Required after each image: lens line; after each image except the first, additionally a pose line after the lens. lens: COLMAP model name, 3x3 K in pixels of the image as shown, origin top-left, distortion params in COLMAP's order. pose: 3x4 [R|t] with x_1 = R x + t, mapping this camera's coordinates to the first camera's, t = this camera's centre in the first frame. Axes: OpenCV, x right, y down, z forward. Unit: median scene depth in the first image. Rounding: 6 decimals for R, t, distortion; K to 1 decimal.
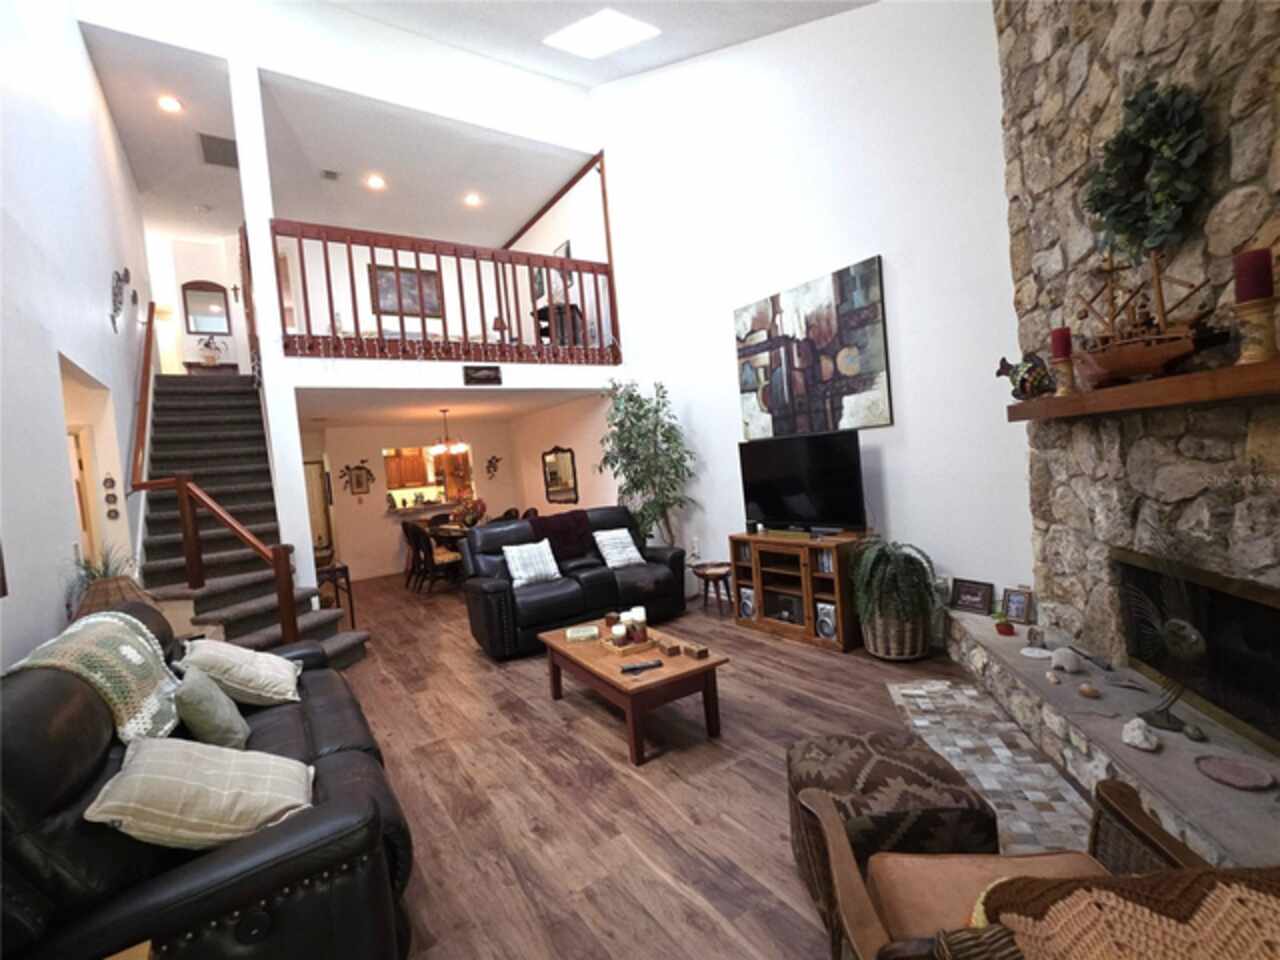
lens RADIAL K [[577.4, 0, 644.5], [0, 577.4, 482.7], [0, 0, 1]] dist [0.000258, 0.000328]
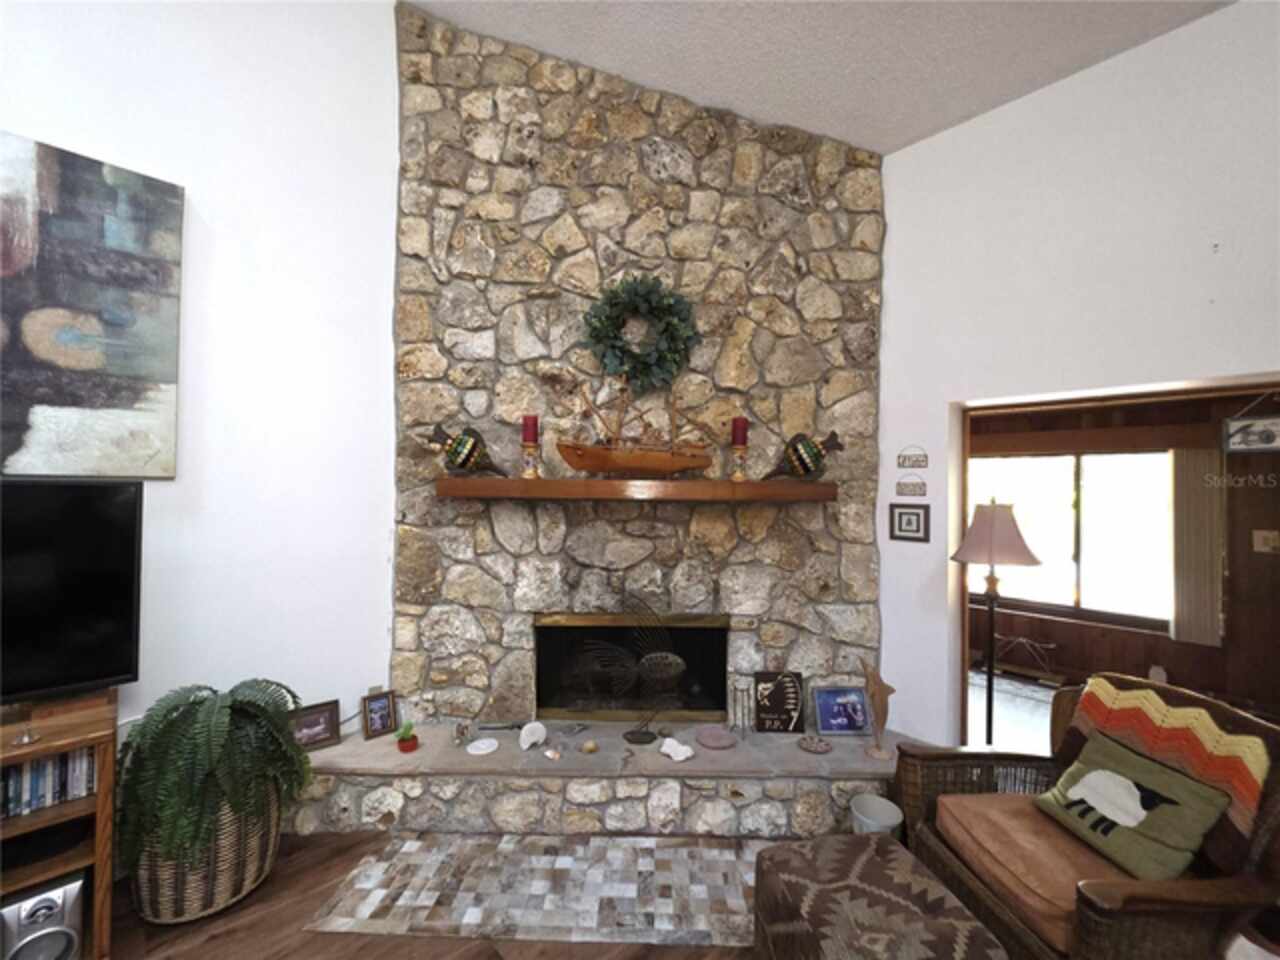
lens RADIAL K [[509.5, 0, 645.6], [0, 509.5, 482.5], [0, 0, 1]] dist [-0.000019, 0.000669]
pose [[-0.191800, 0.100384, 0.976287, -0.152955], [0.043473, 0.994648, -0.093731, -0.028475], [-0.980471, 0.024465, -0.195138, 0.631219]]
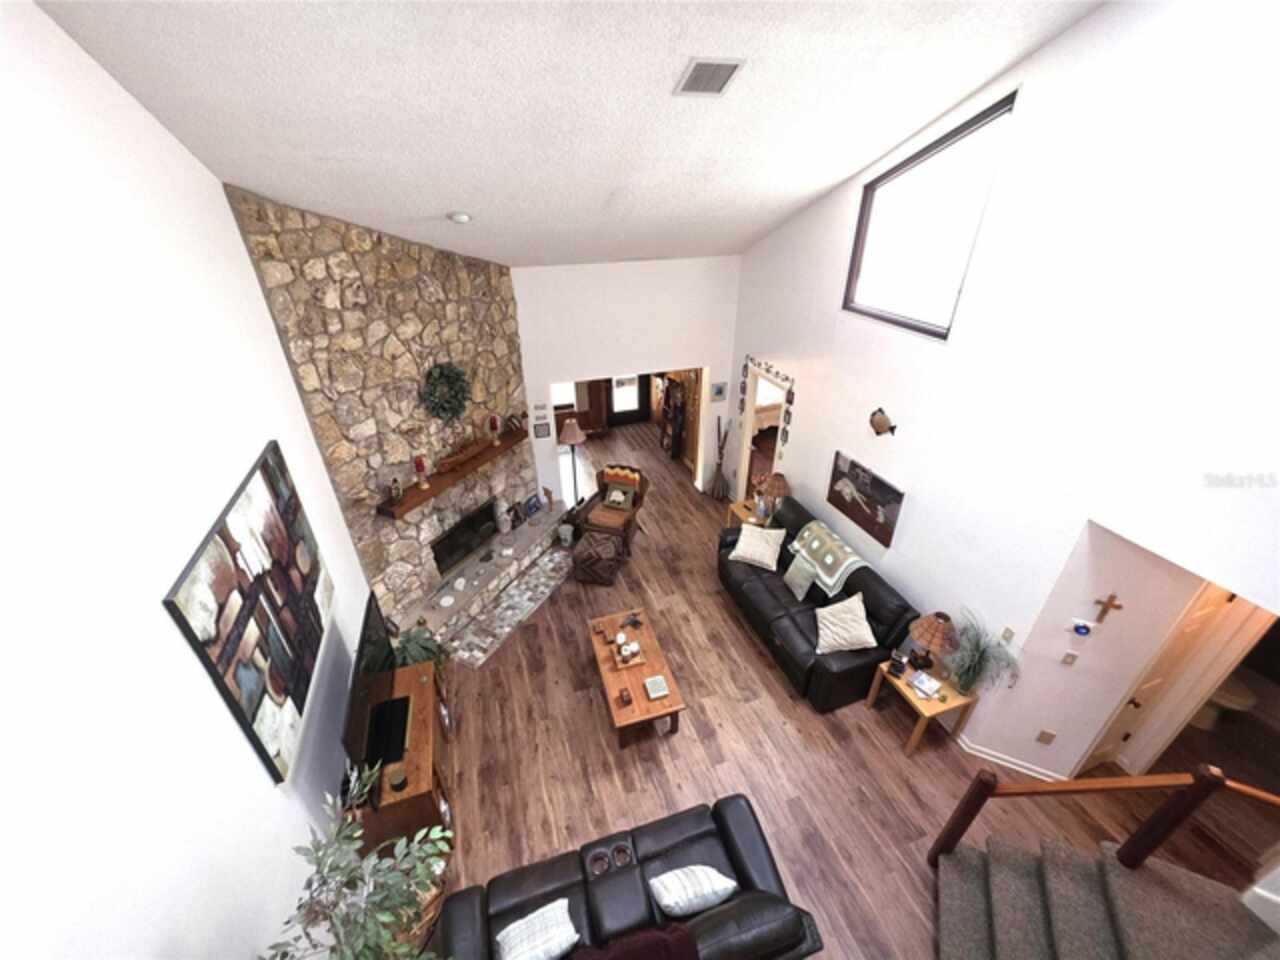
lens RADIAL K [[509.5, 0, 645.6], [0, 509.5, 482.5], [0, 0, 1]] dist [-0.000019, 0.000669]
pose [[-0.963716, -0.045814, 0.262970, -0.328768], [0.099411, 0.852692, 0.512868, -0.658608], [-0.247729, 0.520401, -0.817198, 1.478860]]
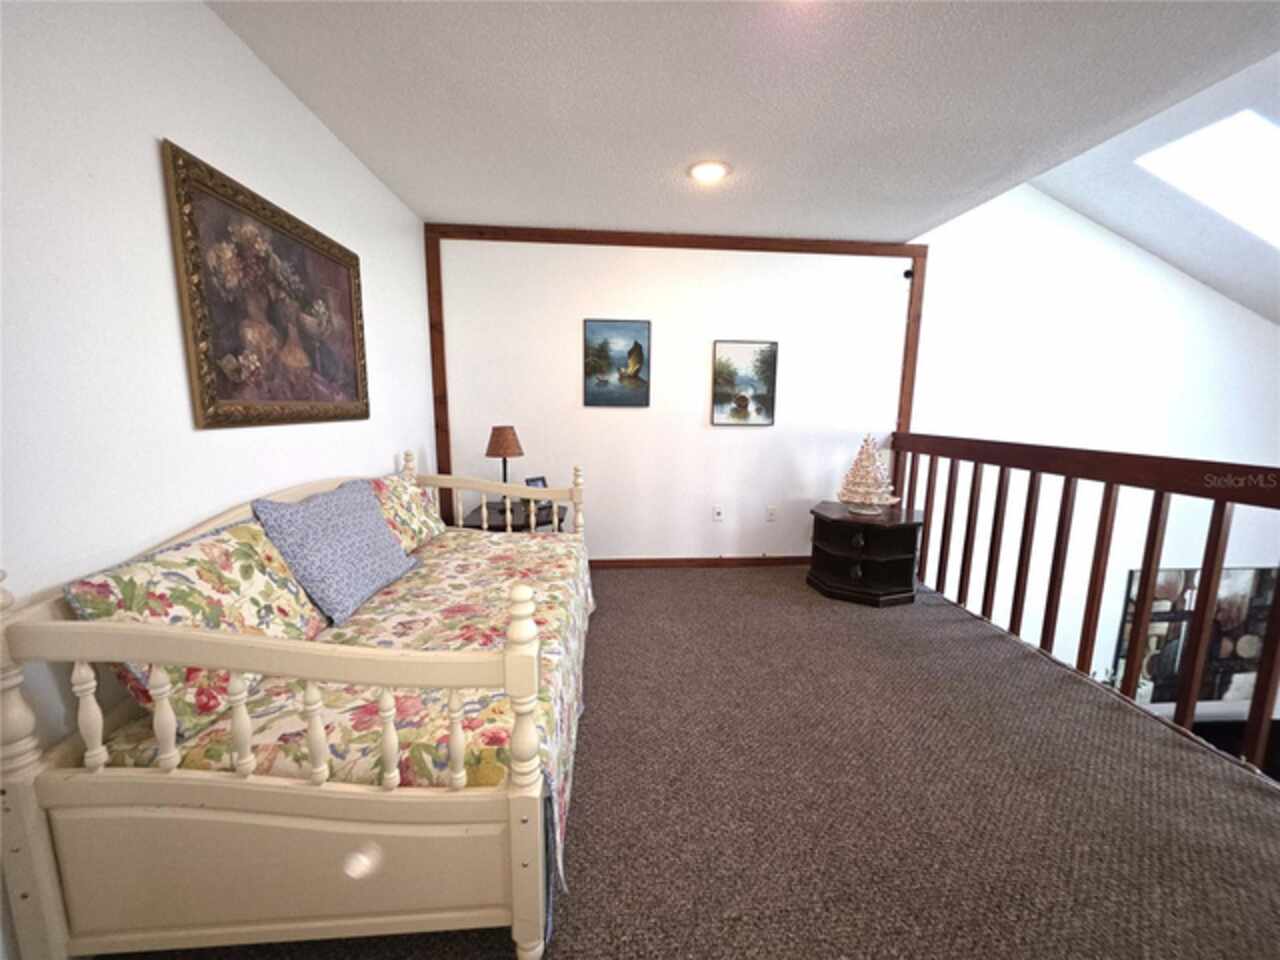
lens RADIAL K [[509.5, 0, 645.6], [0, 509.5, 482.5], [0, 0, 1]] dist [-0.000019, 0.000669]
pose [[0.480705, -0.042549, 0.875849, -1.119123], [-0.017713, 0.998147, 0.058212, -0.589032], [-0.876703, -0.043497, 0.479061, 1.629501]]
